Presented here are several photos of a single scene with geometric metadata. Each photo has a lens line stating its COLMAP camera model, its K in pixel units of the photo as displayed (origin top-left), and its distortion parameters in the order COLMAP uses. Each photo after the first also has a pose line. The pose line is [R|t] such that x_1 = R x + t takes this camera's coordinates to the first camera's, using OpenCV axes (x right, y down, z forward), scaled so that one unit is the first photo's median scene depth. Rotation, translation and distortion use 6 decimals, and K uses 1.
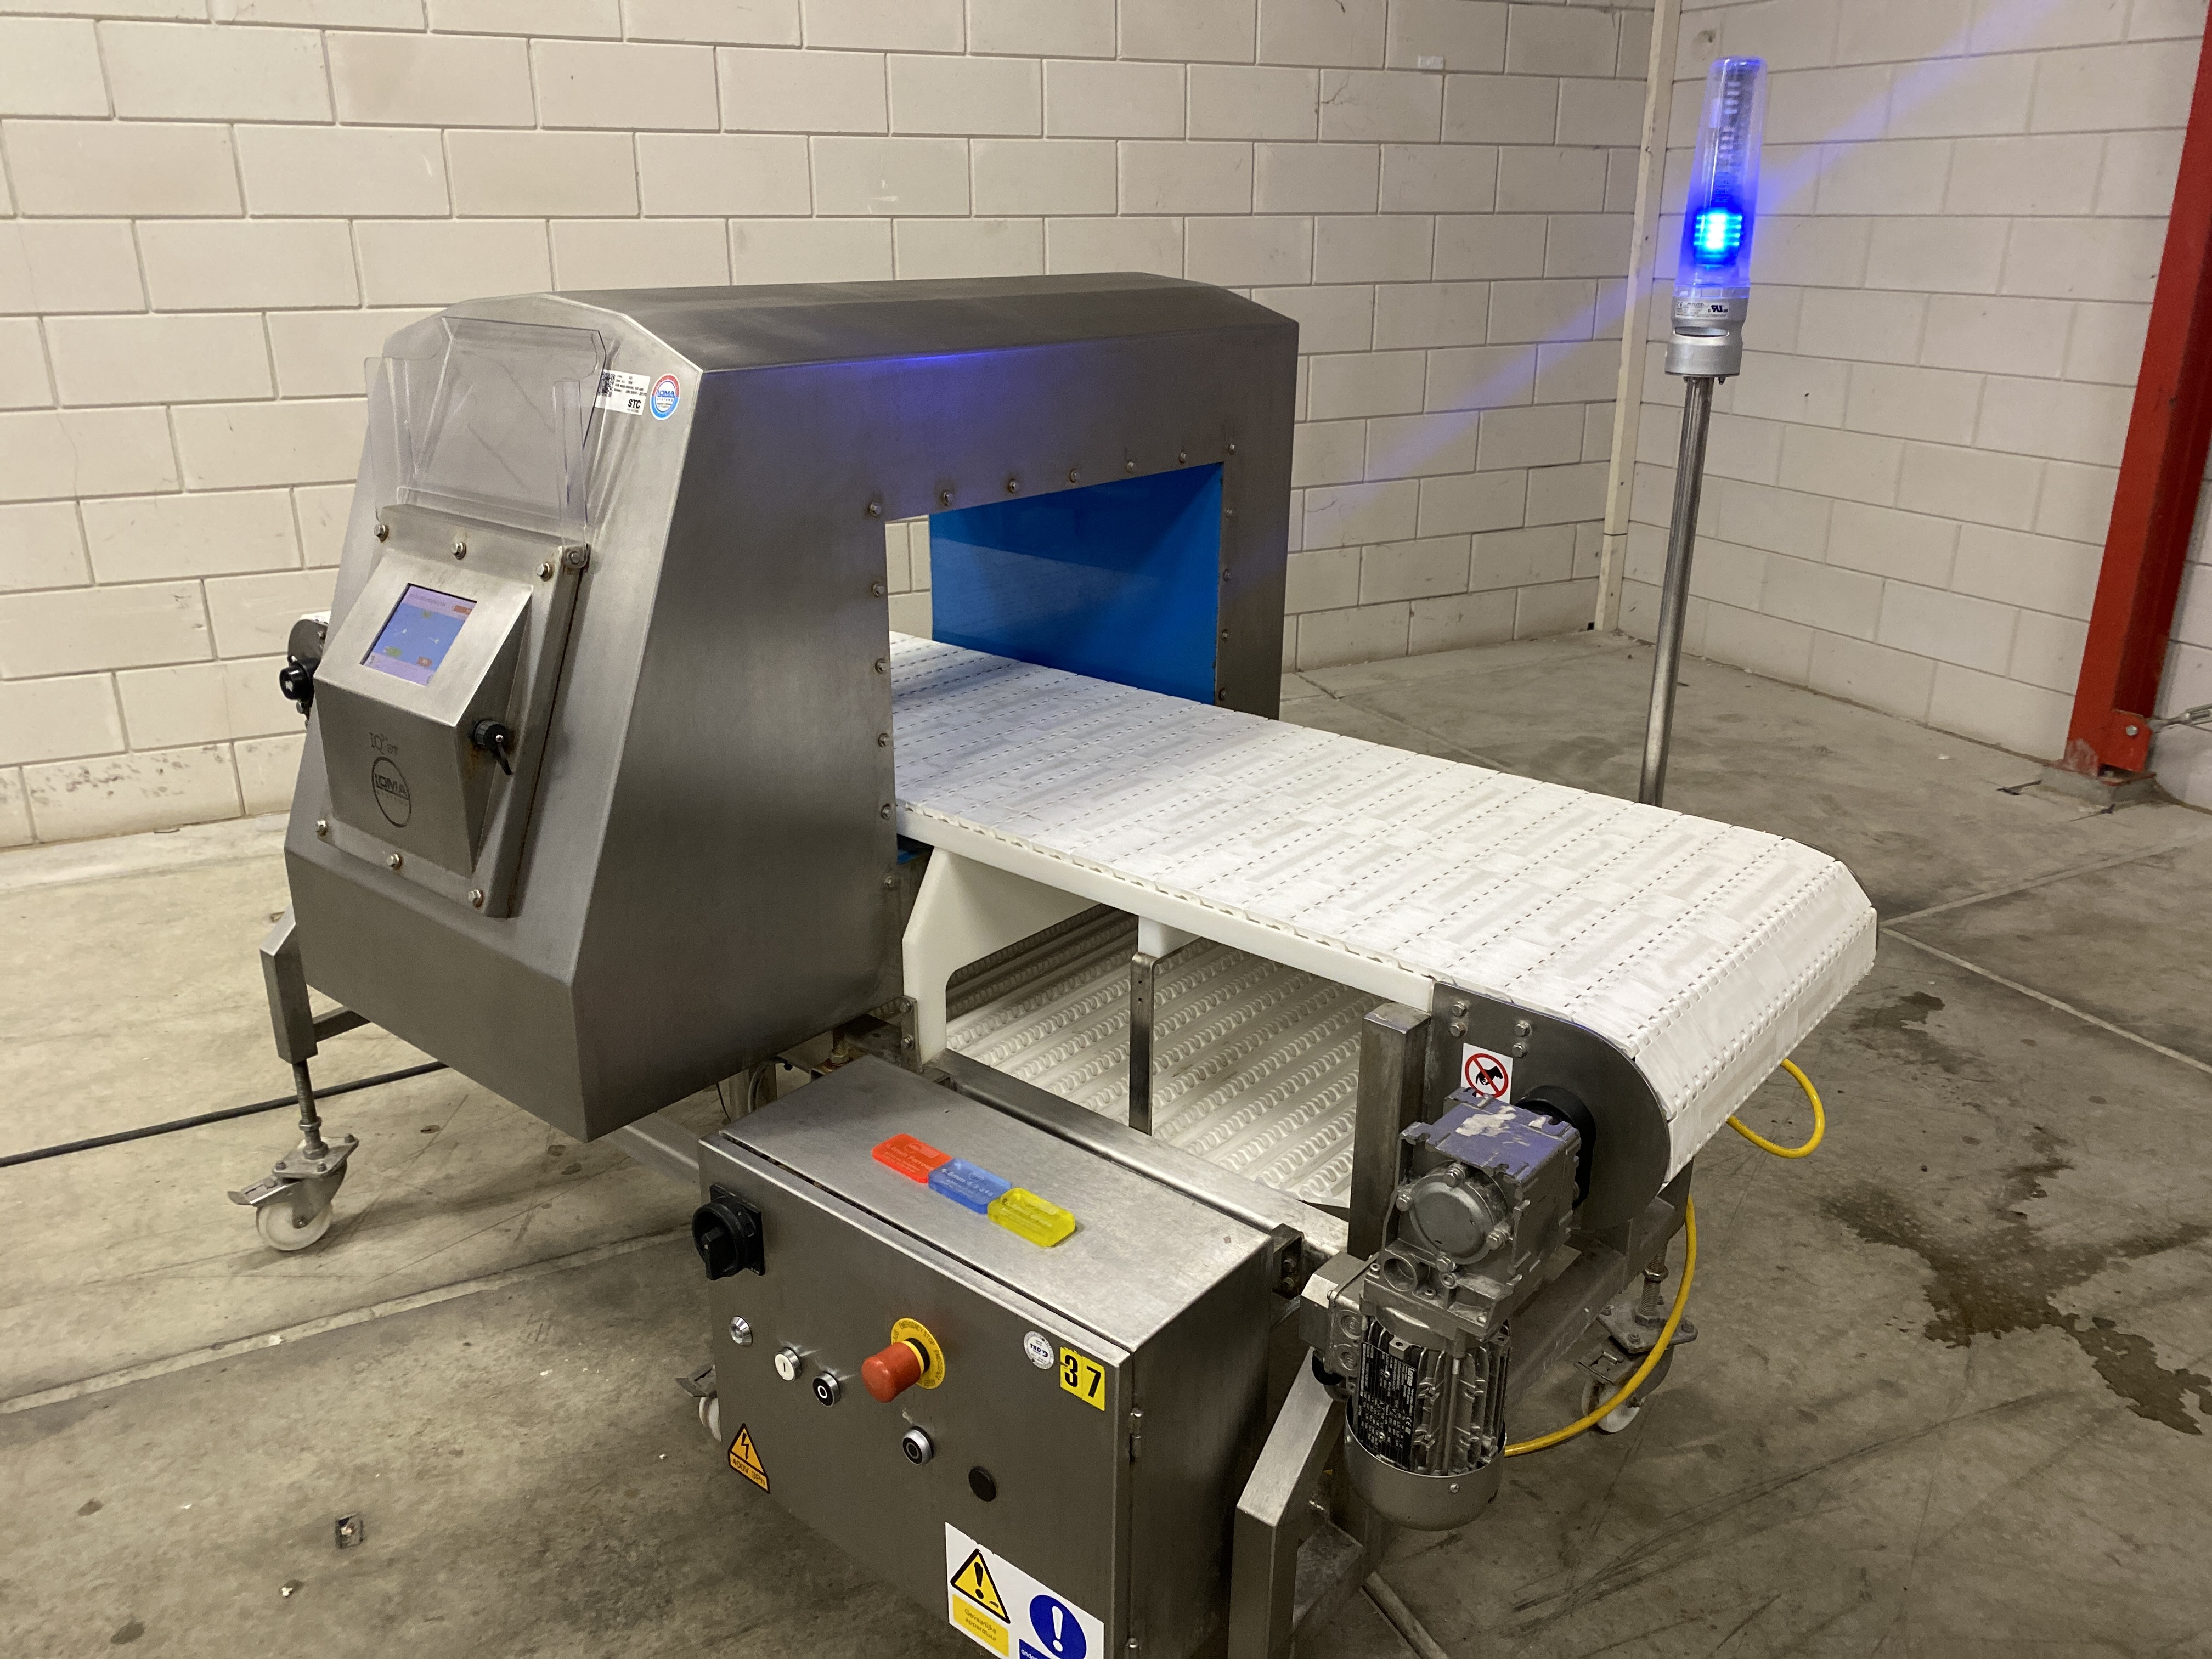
lens RADIAL K [[1694.8, 0, 1113.4], [0, 1694.8, 806.5], [0, 0, 1]] dist [0.004728, 0.000417]
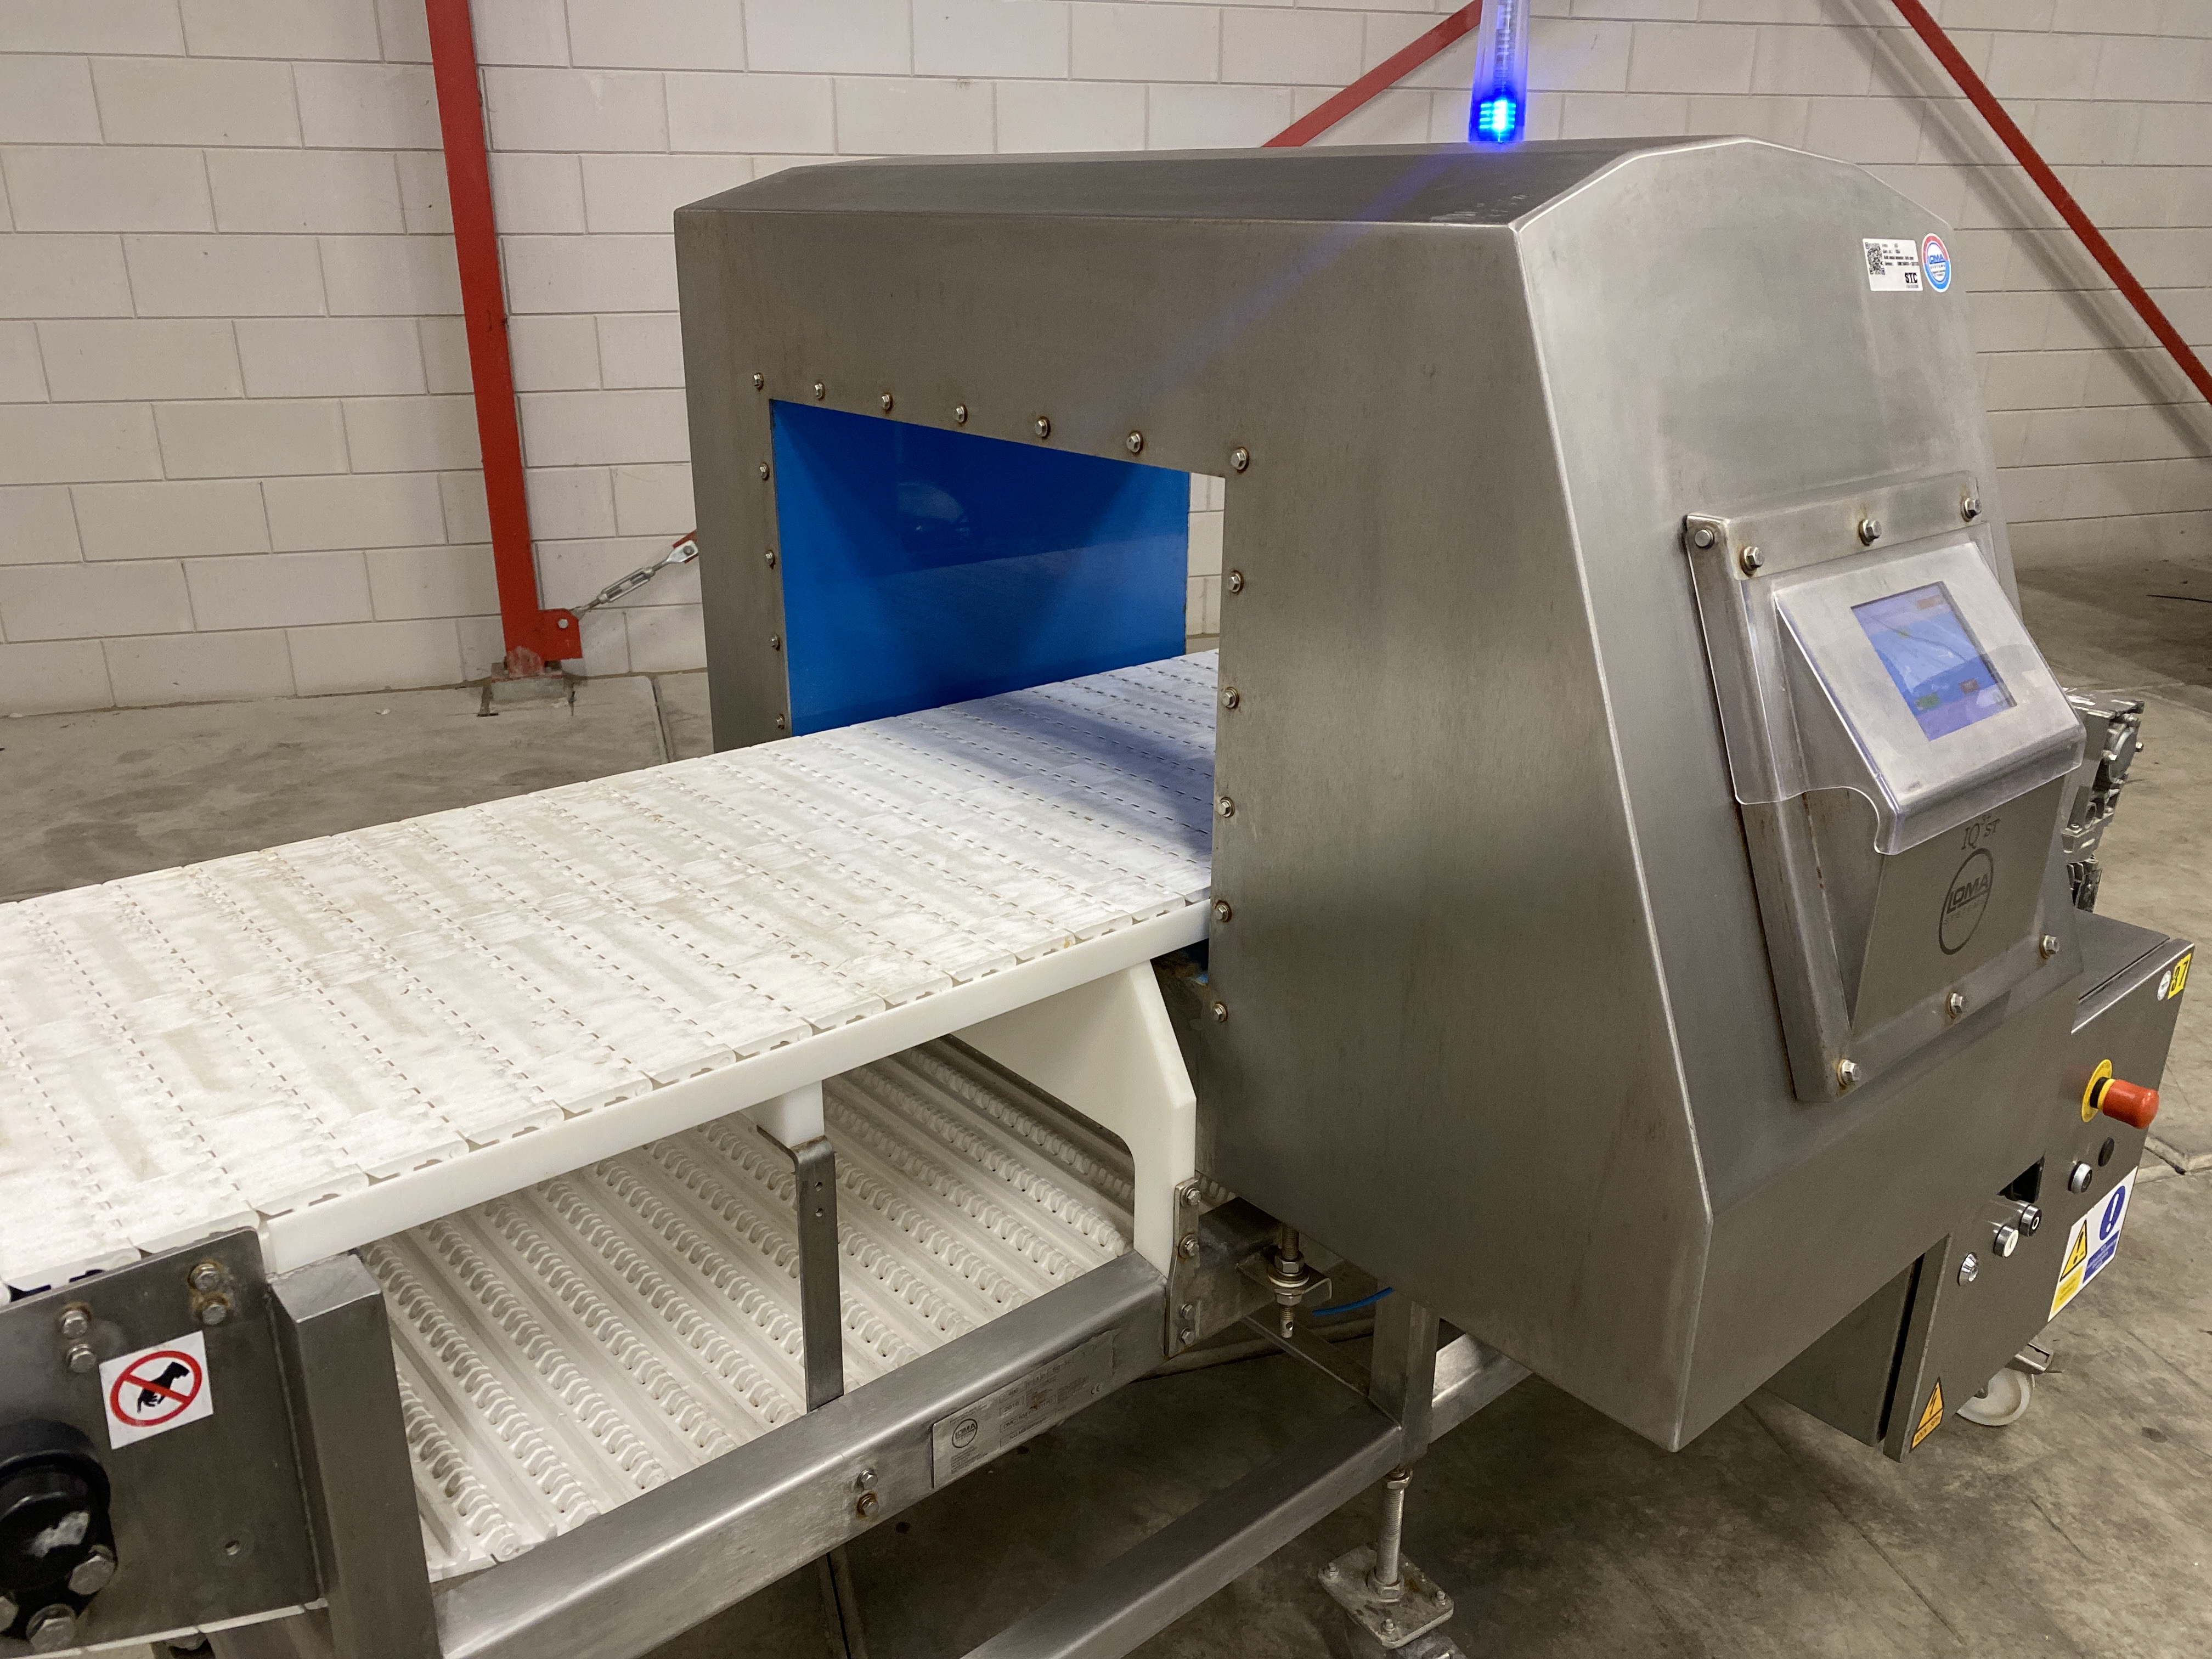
lens RADIAL K [[1692.5, 0, 1107.1], [0, 1692.5, 817.2], [0, 0, 1]] dist [0.008498, -0.003978]
pose [[0.172332, -0.342070, 0.923737, -0.796715], [0.323013, 0.905538, 0.275069, -0.241024], [-0.930572, 0.250976, 0.266546, 0.833503]]
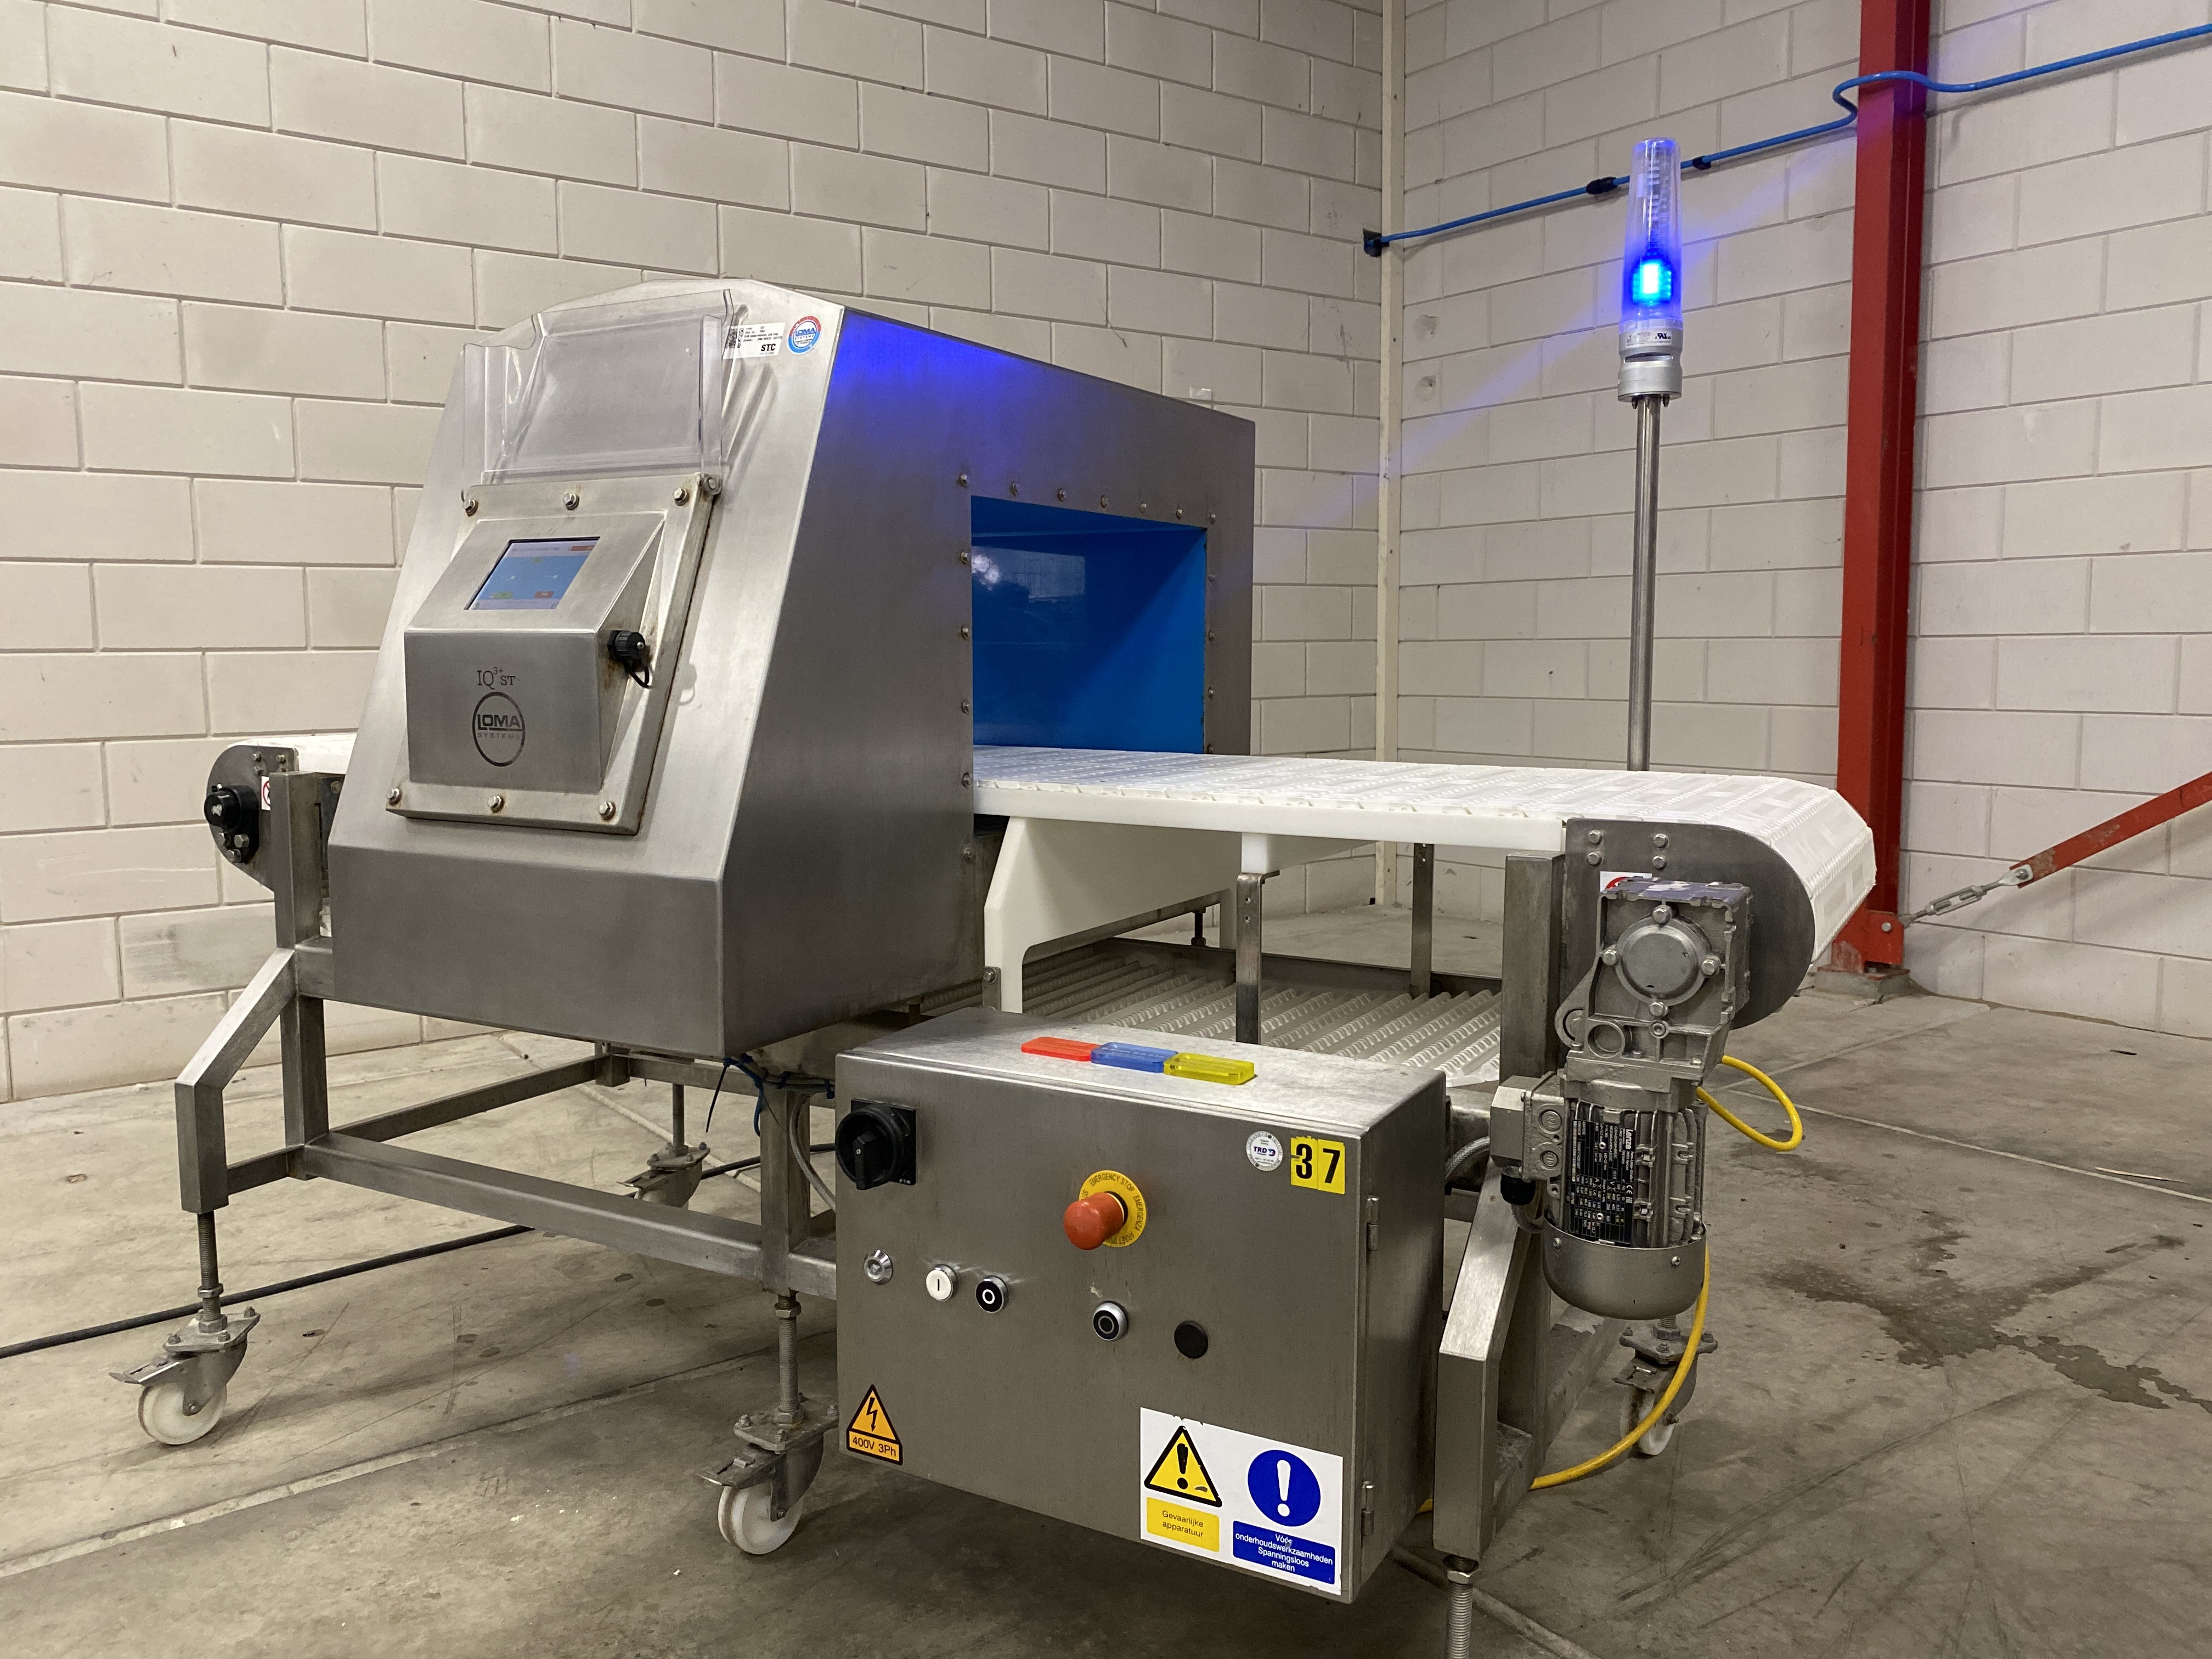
lens RADIAL K [[1692.5, 0, 1107.1], [0, 1692.5, 817.2], [0, 0, 1]] dist [0.008498, -0.003978]
pose [[0.984466, -0.027080, 0.173472, -0.184962], [0.067352, 0.970693, -0.230691, 0.215647], [-0.162141, 0.238791, 0.957439, 0.010606]]
